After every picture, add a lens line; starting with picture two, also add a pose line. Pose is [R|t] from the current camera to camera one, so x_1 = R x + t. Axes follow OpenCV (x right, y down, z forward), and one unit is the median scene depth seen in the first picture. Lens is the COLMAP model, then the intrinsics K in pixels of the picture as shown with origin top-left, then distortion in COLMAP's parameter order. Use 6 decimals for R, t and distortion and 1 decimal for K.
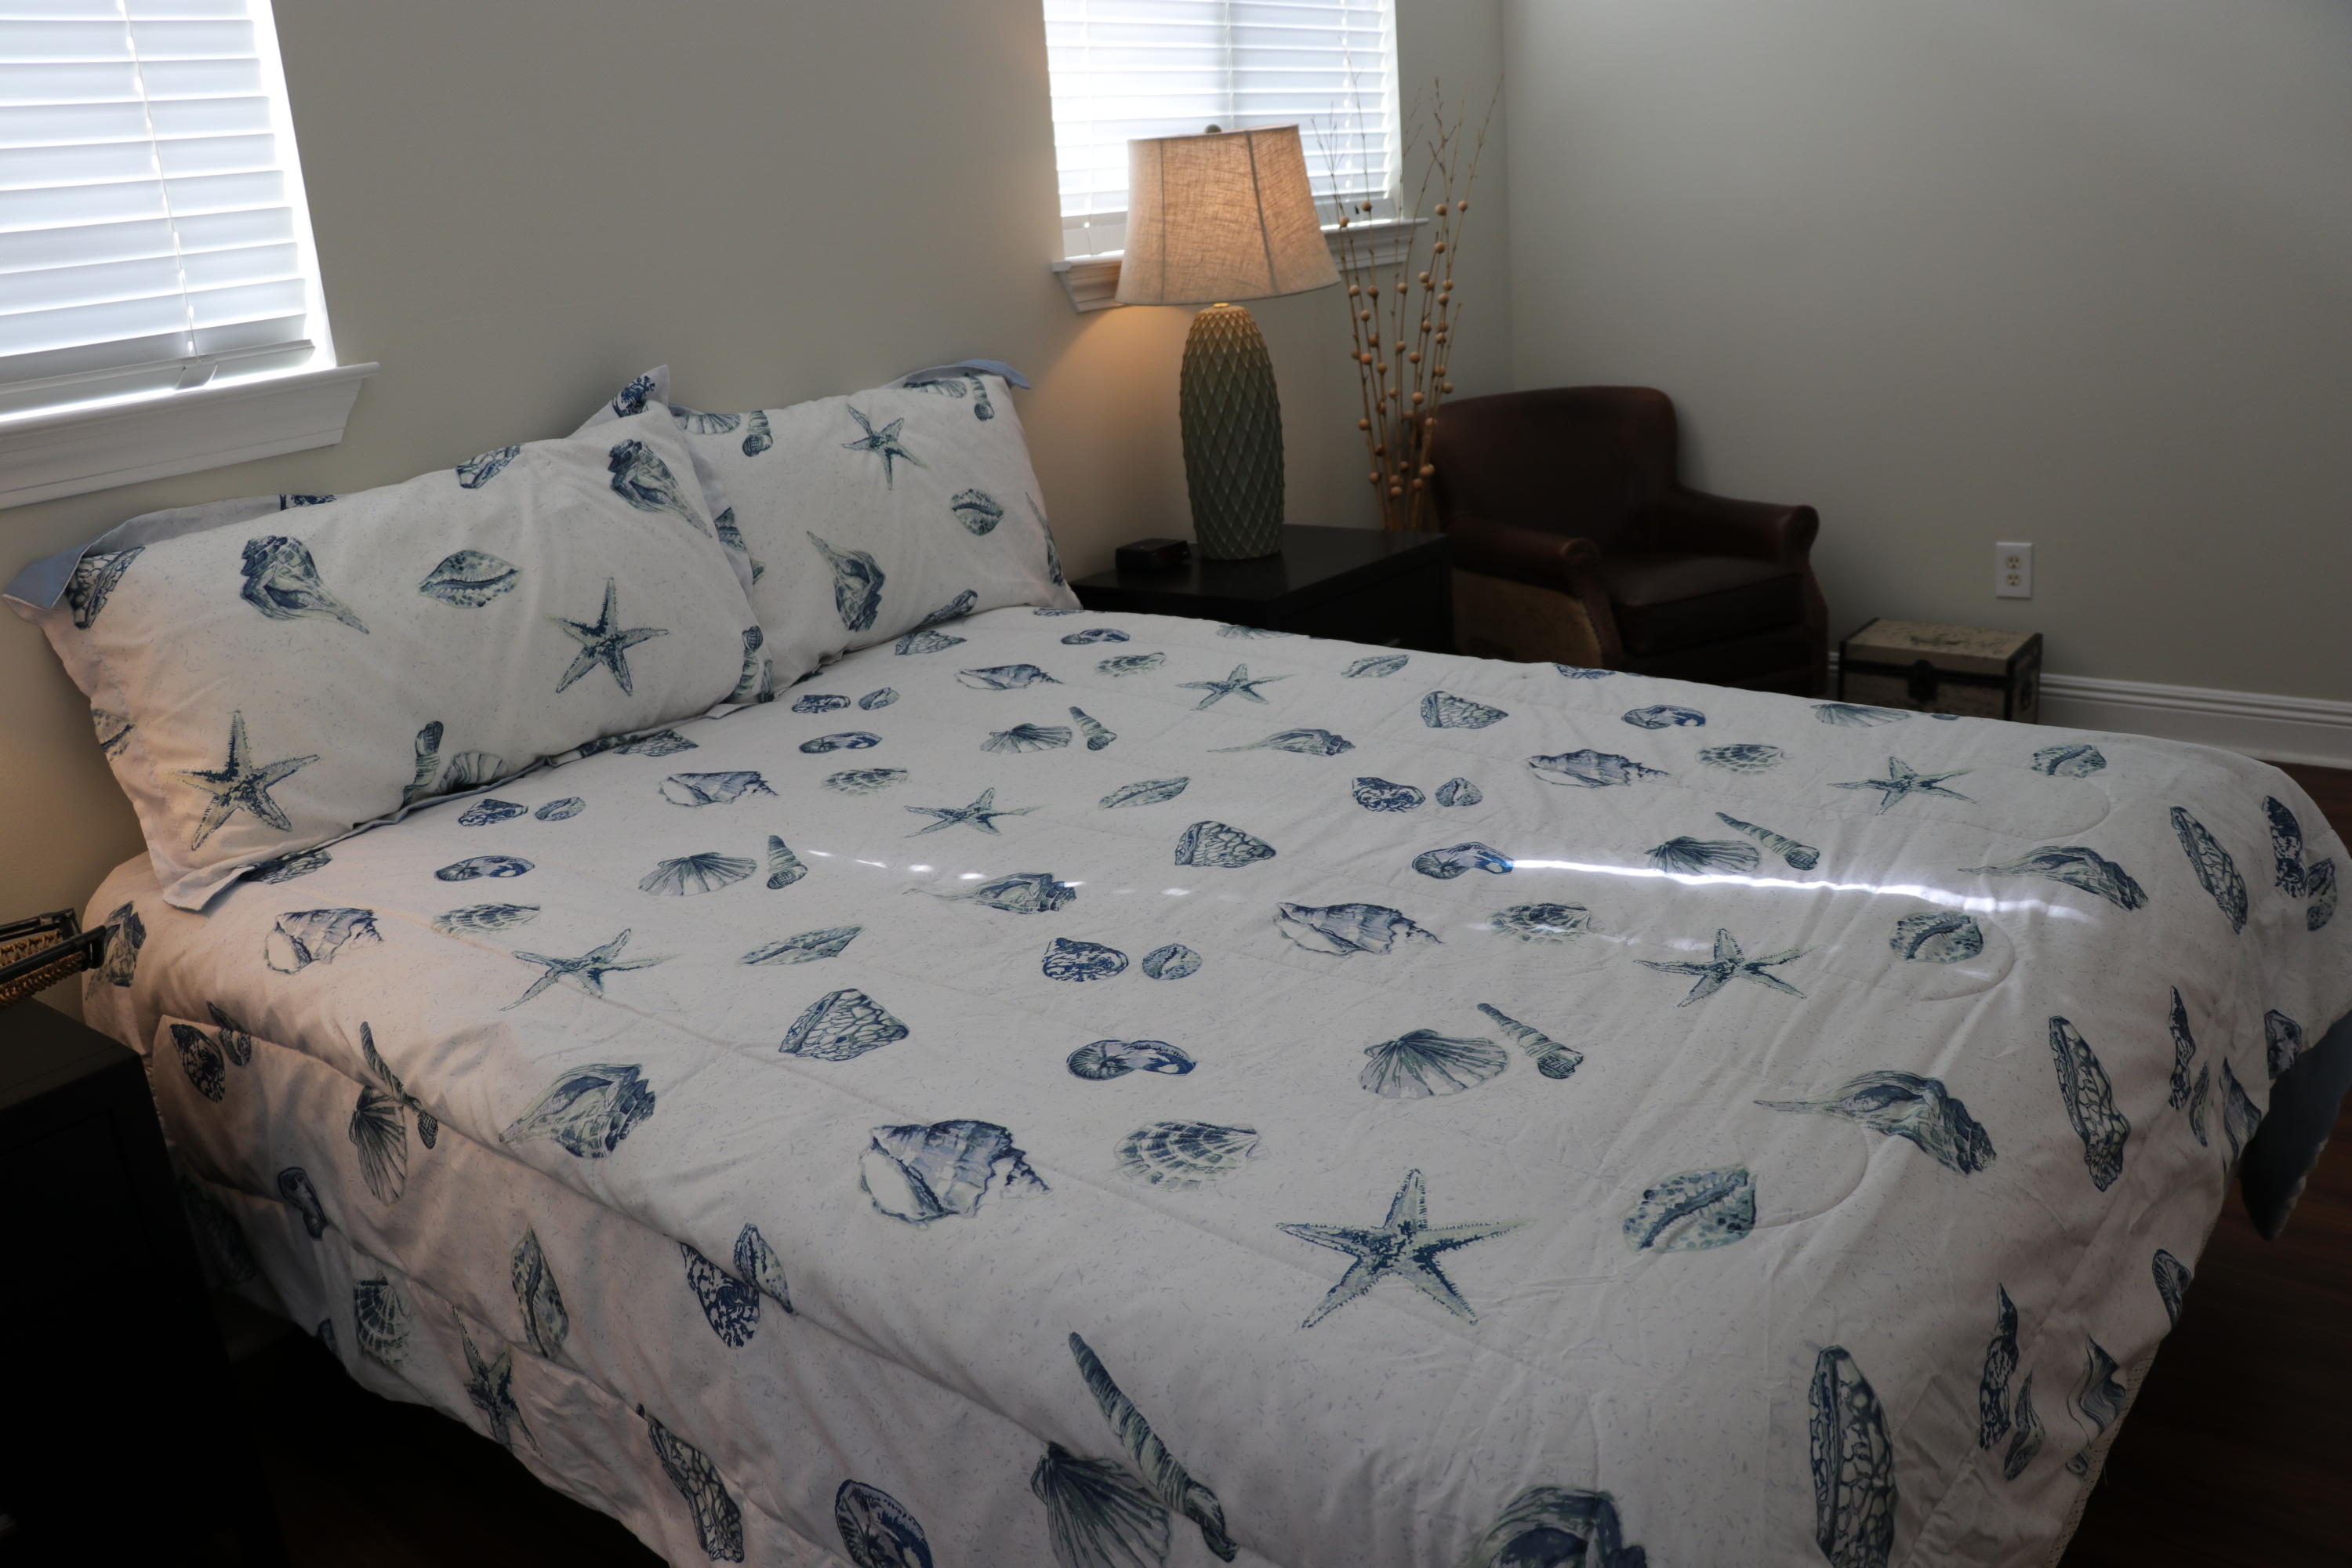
lens RADIAL K [[1888.1, 0, 1136.0], [0, 1888.1, 786.8], [0, 0, 1]] dist [-0.190902, 0.147521]
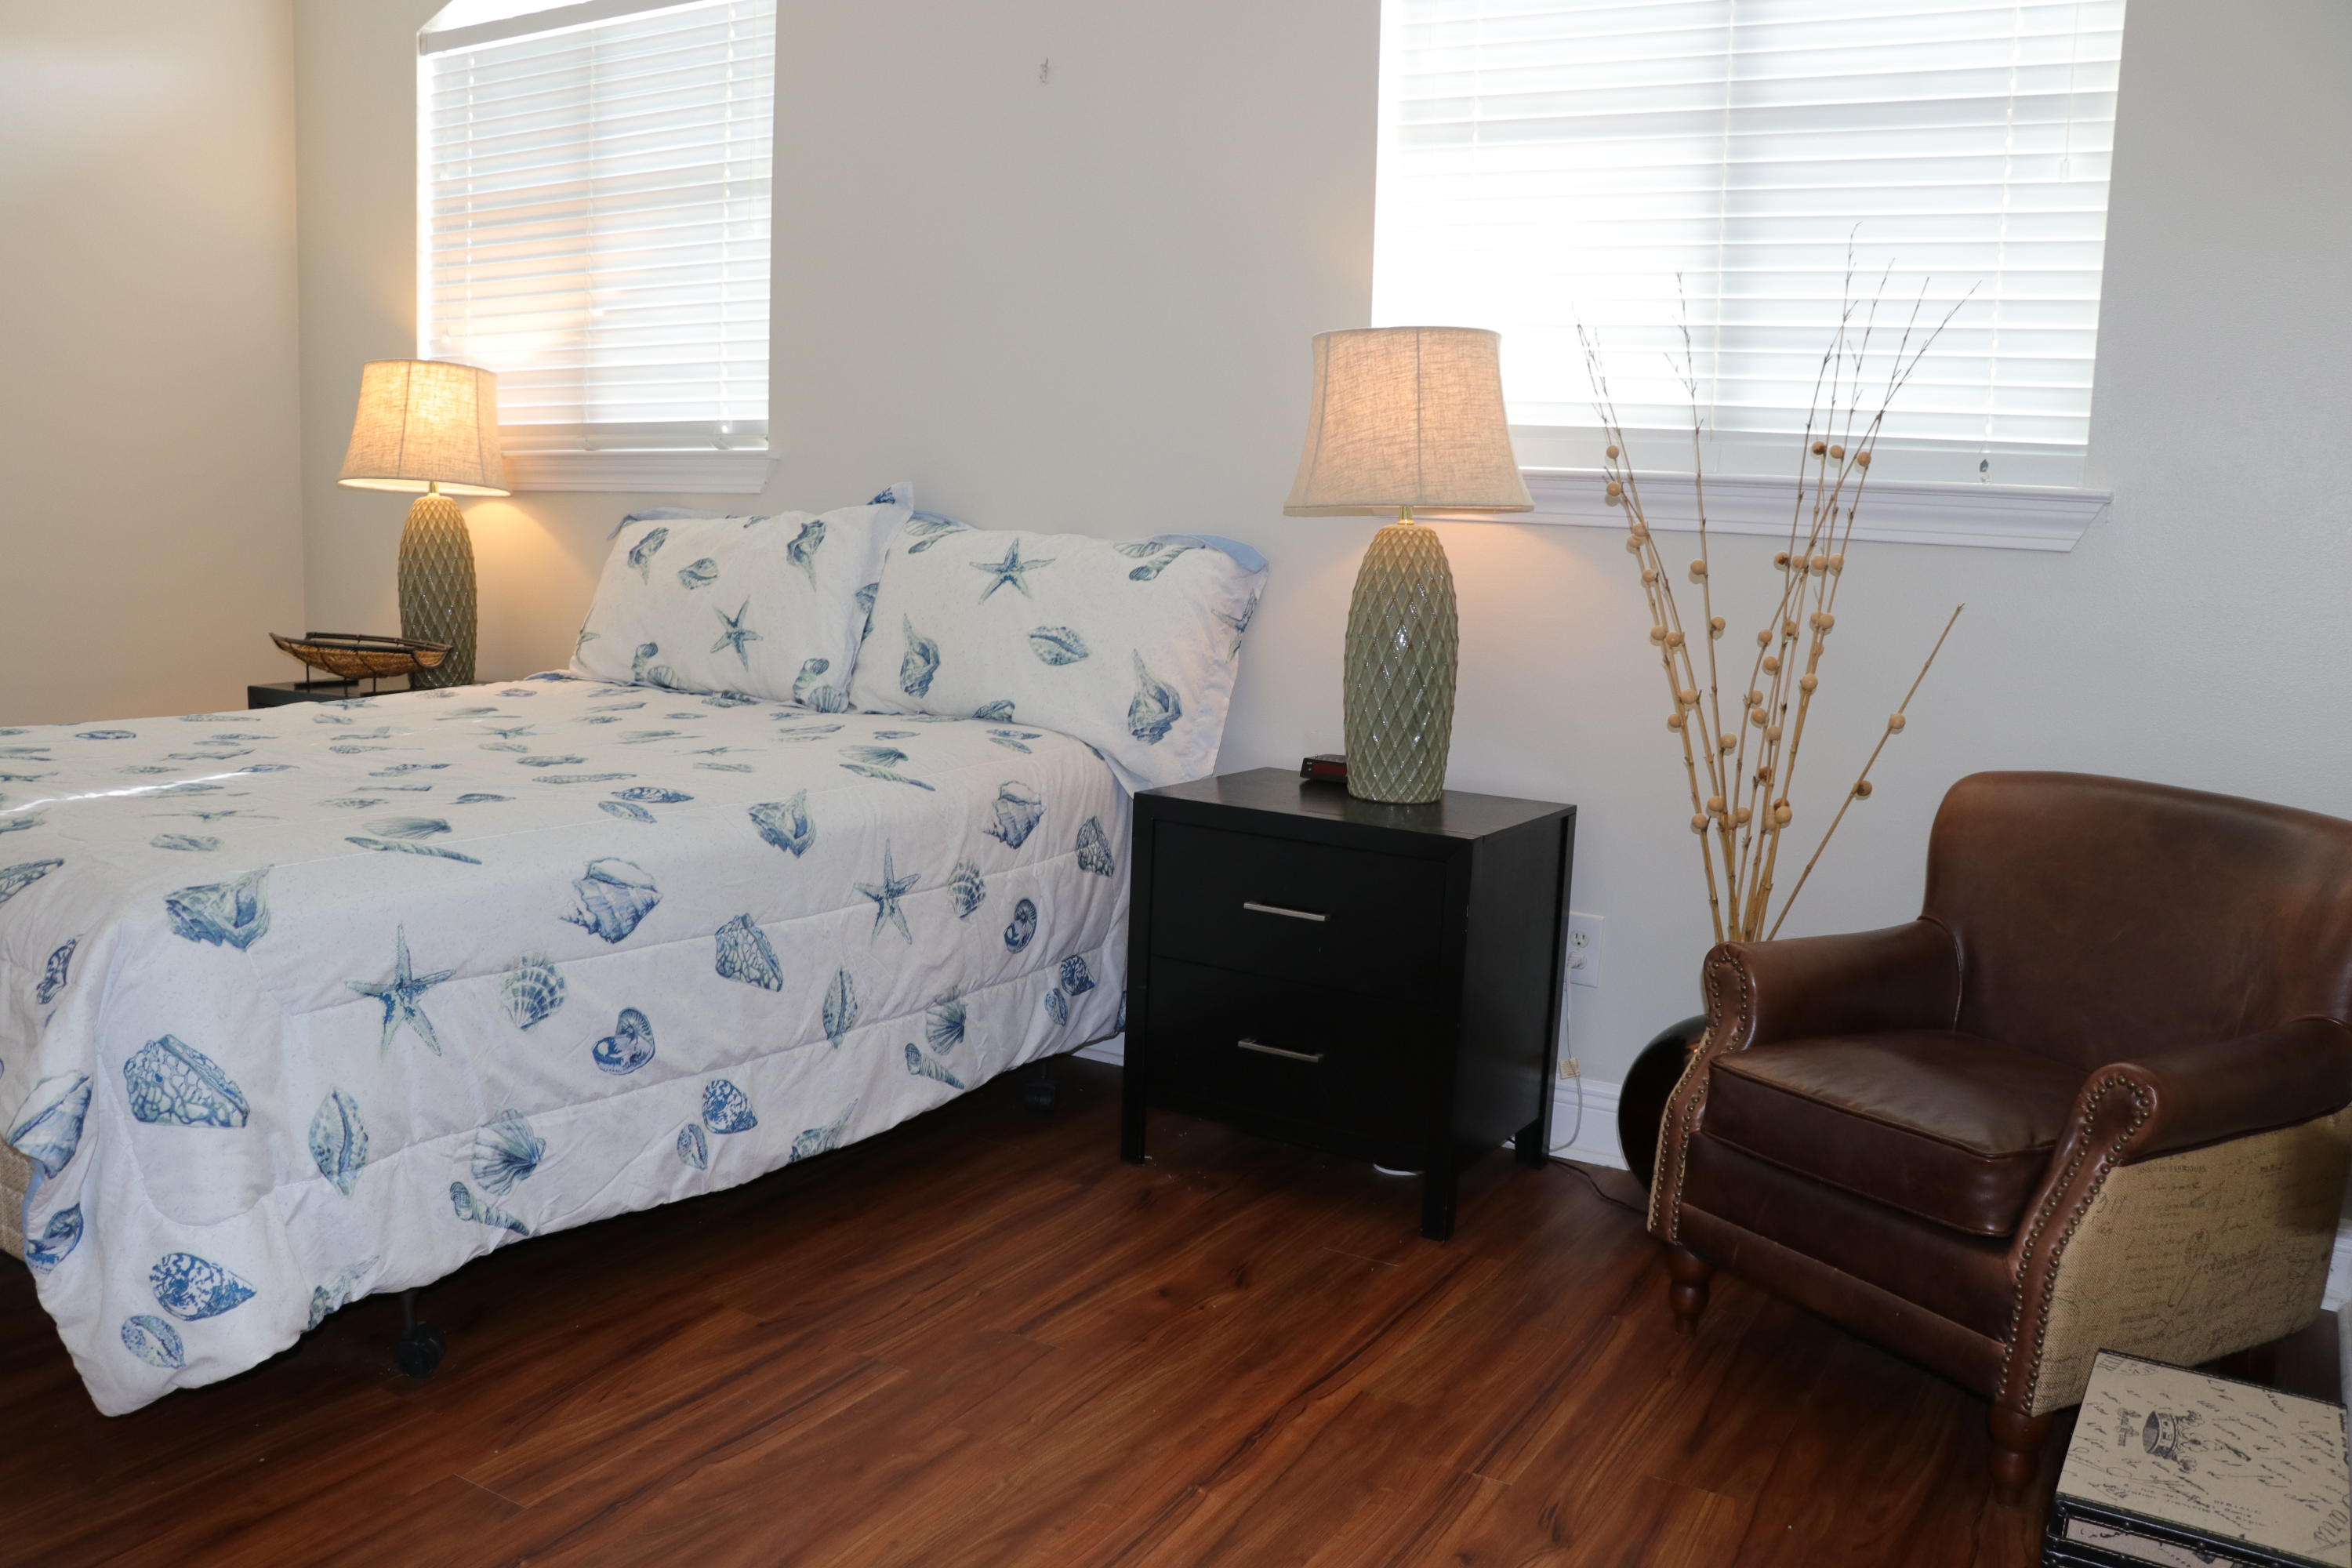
lens RADIAL K [[1888.1, 0, 1136.0], [0, 1888.1, 786.8], [0, 0, 1]] dist [-0.190902, 0.147521]
pose [[0.112861, 0.237017, -0.964928, 1.190938], [-0.345516, 0.919887, 0.185541, -0.331327], [0.931601, 0.312458, 0.185712, 0.936682]]
